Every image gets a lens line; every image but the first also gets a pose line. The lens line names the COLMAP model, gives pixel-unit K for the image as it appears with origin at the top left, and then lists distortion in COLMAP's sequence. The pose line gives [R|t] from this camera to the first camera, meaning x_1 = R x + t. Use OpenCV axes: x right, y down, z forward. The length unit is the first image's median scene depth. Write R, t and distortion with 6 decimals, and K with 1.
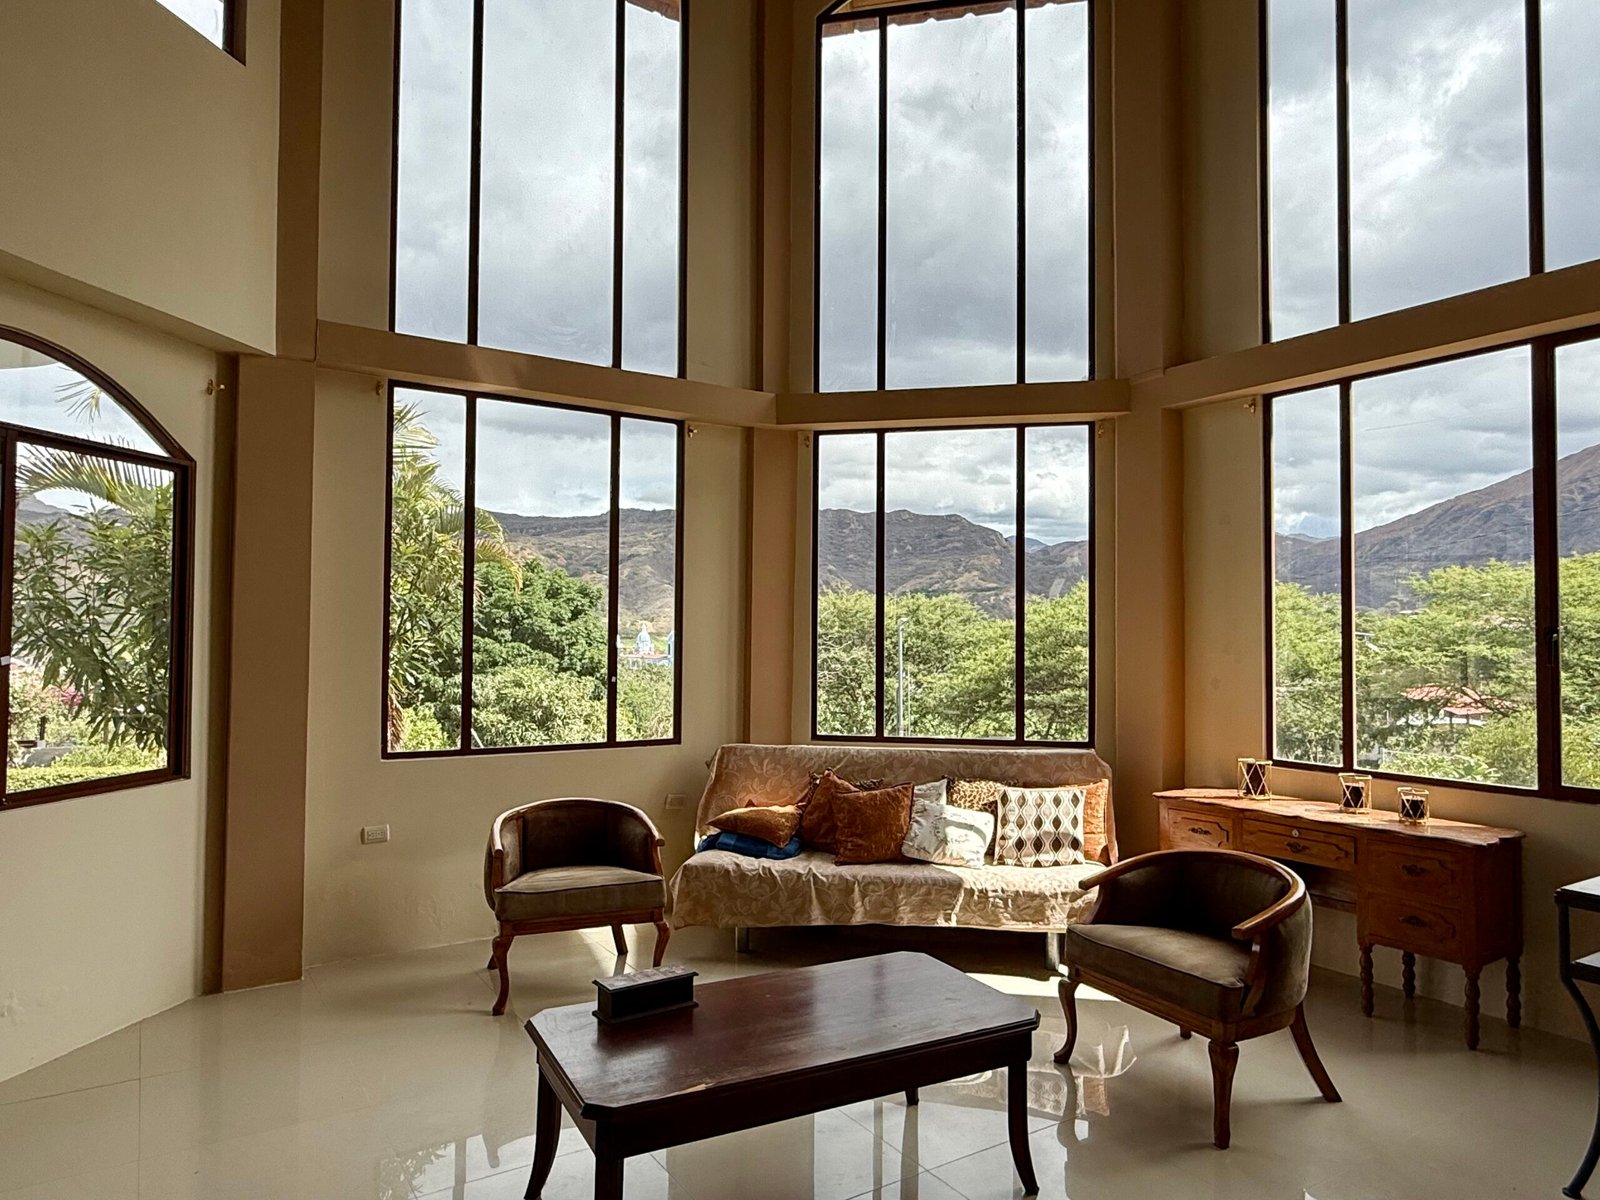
lens RADIAL K [[1009.9, 0, 800.0], [0, 1009.9, 600.0], [0, 0, 1]] dist [-0.002719, 0.000435]
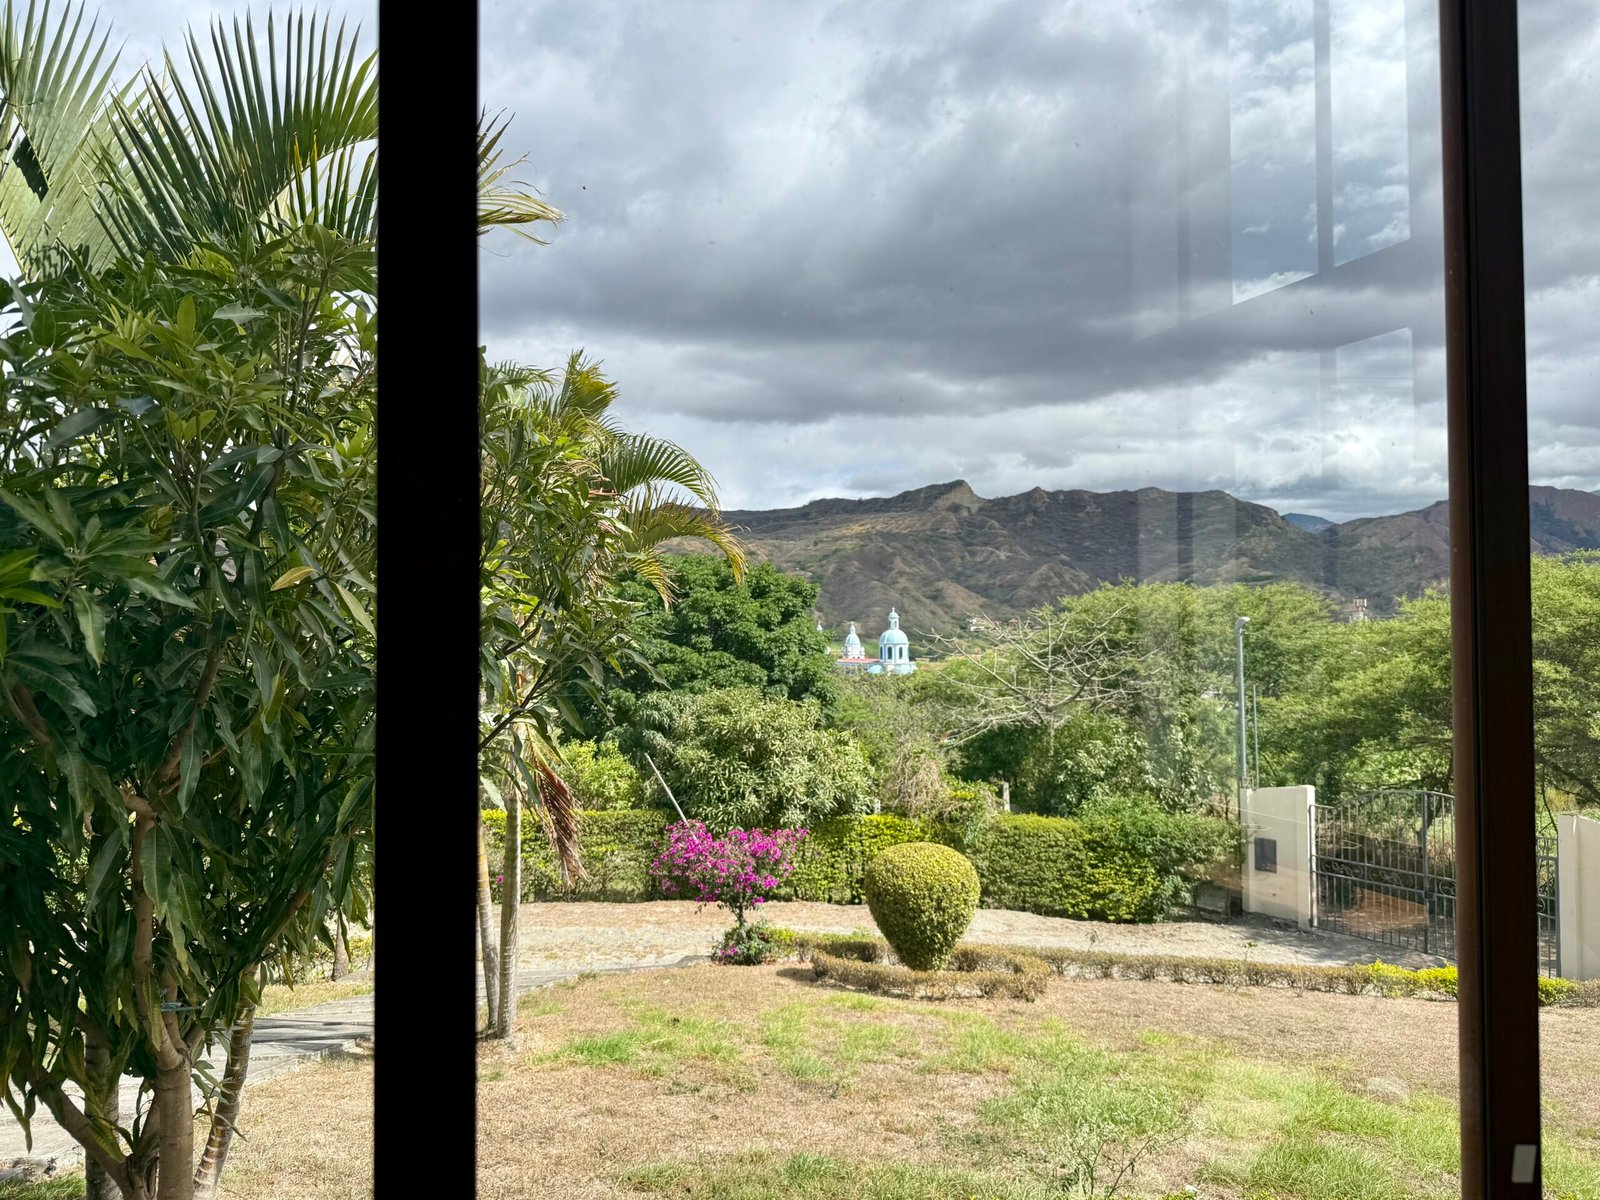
lens RADIAL K [[1115.3, 0, 793.0], [0, 1115.3, 604.7], [0, 0, 1]] dist [0.130898, -0.210704]
pose [[0.979138, -0.015687, -0.202591, -0.054502], [0.016962, 0.999846, 0.004556, 0.000286], [0.202489, -0.007897, 0.979253, 0.181366]]
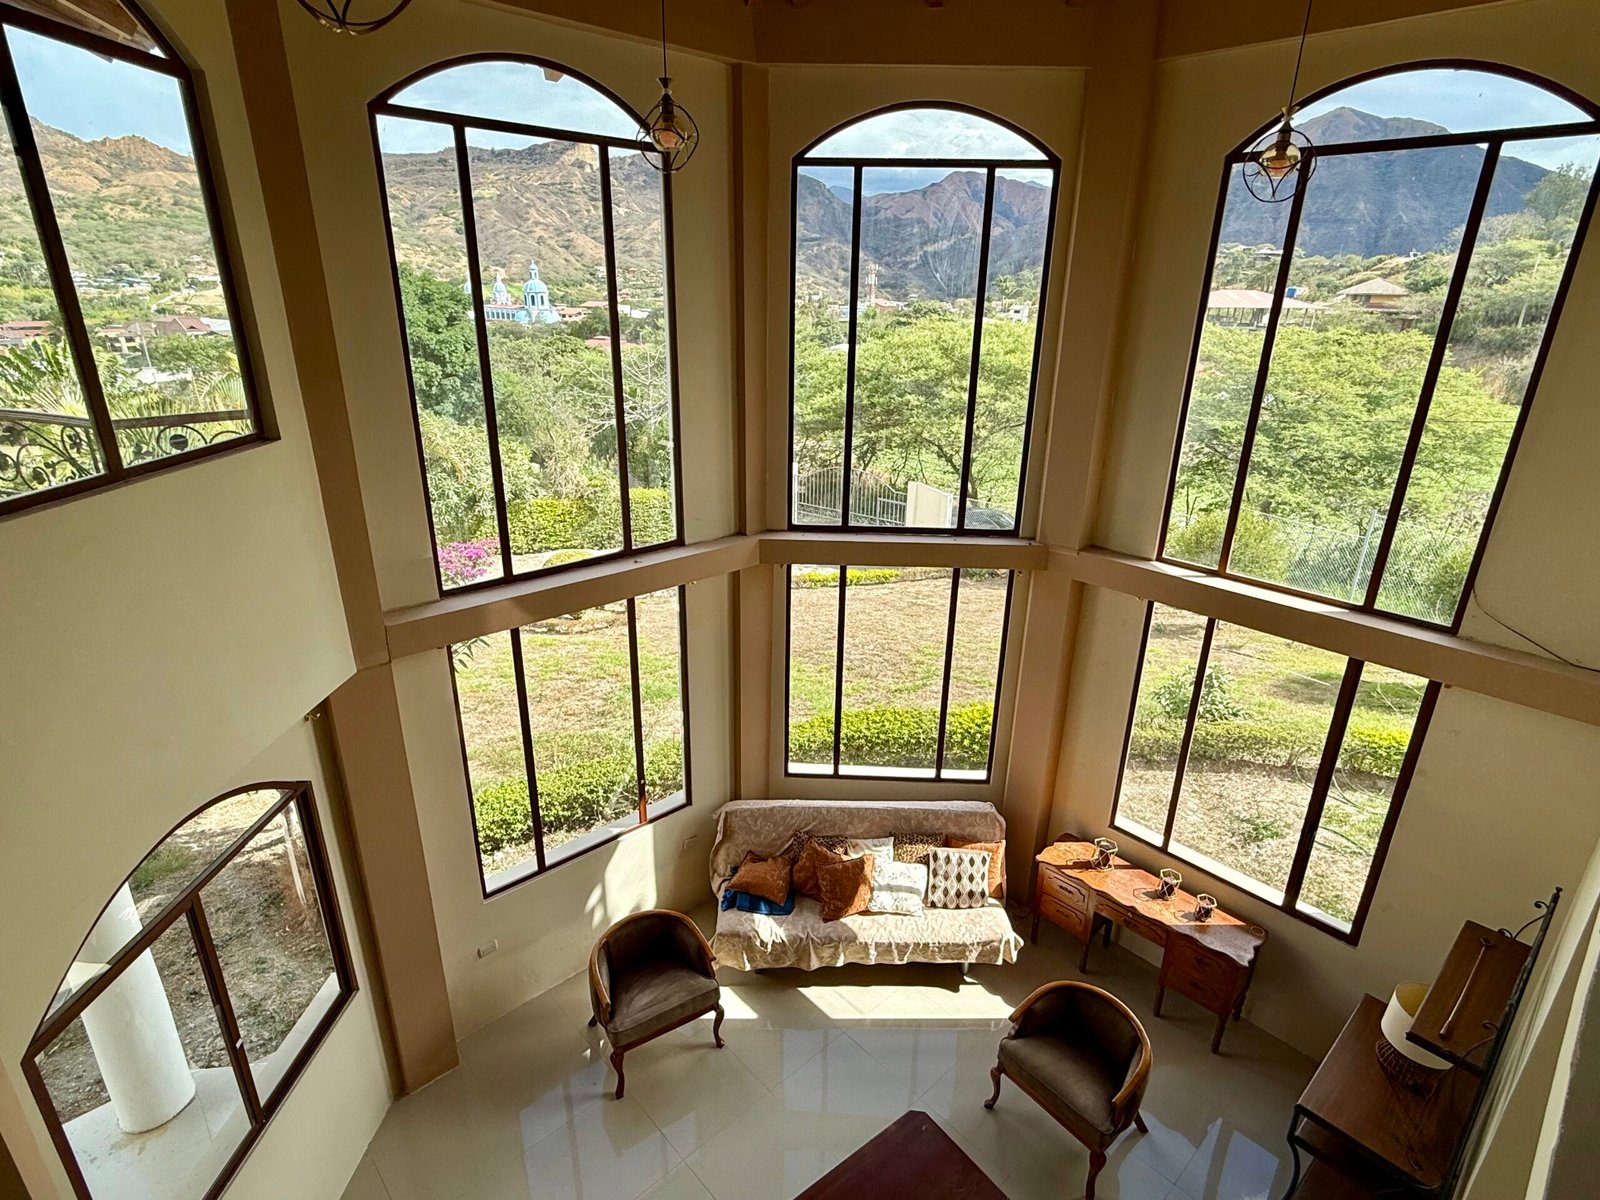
lens RADIAL K [[839.6, 0, 803.0], [0, 839.6, 597.6], [0, 0, 1]] dist [-0.000150, 0.000554]
pose [[0.984465, -0.052087, 0.167676, -0.032861], [-0.017126, 0.921943, 0.386946, -0.121160], [-0.174742, -0.383806, 0.906729, 0.018879]]
